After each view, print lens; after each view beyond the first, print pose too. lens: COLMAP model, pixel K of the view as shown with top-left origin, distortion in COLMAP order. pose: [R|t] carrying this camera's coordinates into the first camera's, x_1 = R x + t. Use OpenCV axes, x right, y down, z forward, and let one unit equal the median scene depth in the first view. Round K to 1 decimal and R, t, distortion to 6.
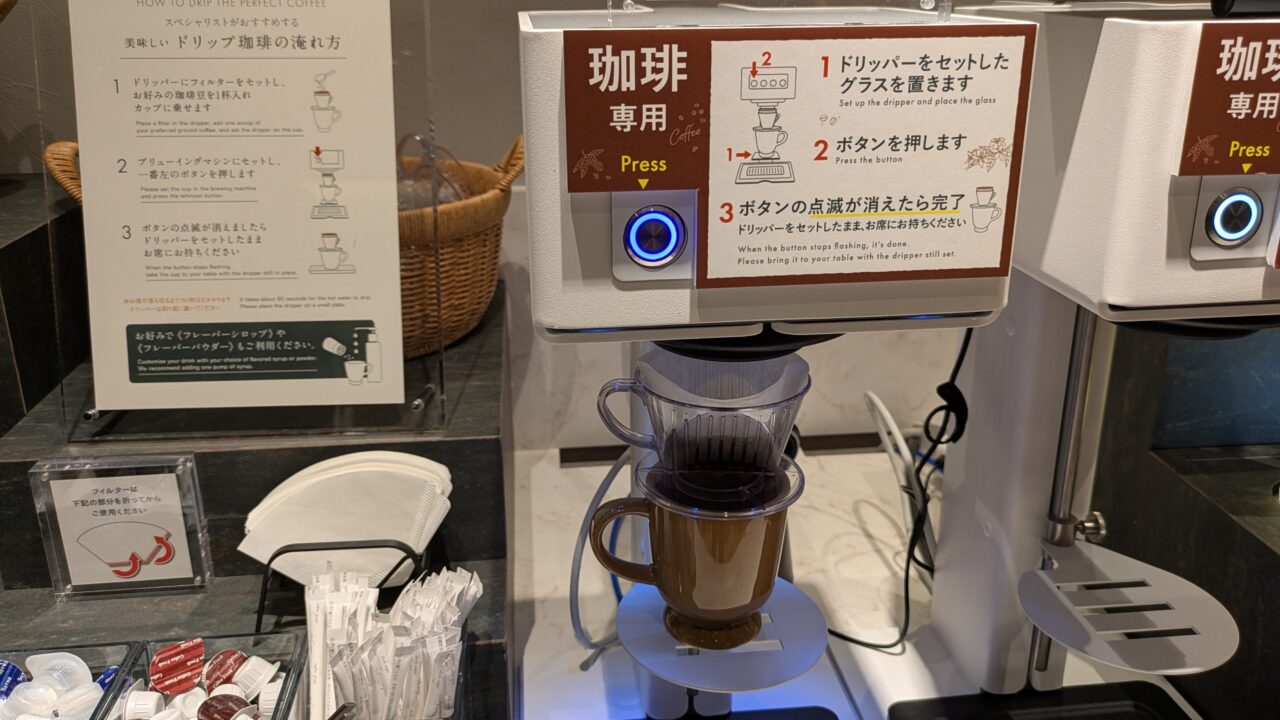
lens RADIAL K [[1033.9, 0, 641.7], [0, 1033.9, 332.3], [0, 0, 1]] dist [0.011645, -0.003226]
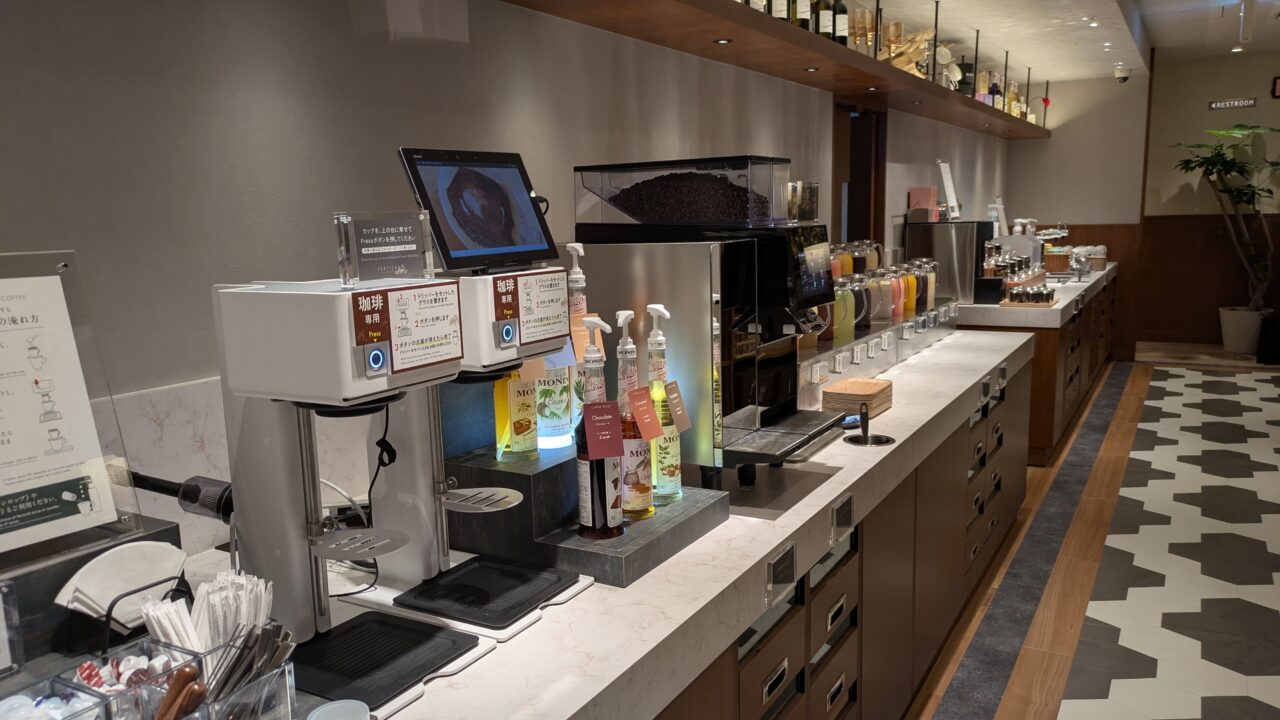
lens RADIAL K [[1033.9, 0, 641.7], [0, 1033.9, 332.3], [0, 0, 1]] dist [0.011645, -0.003226]
pose [[0.579026, -0.107049, 0.808251, -1.138078], [0.289308, 0.953809, -0.080931, 0.171210], [-0.762253, 0.280694, 0.583250, -0.764532]]
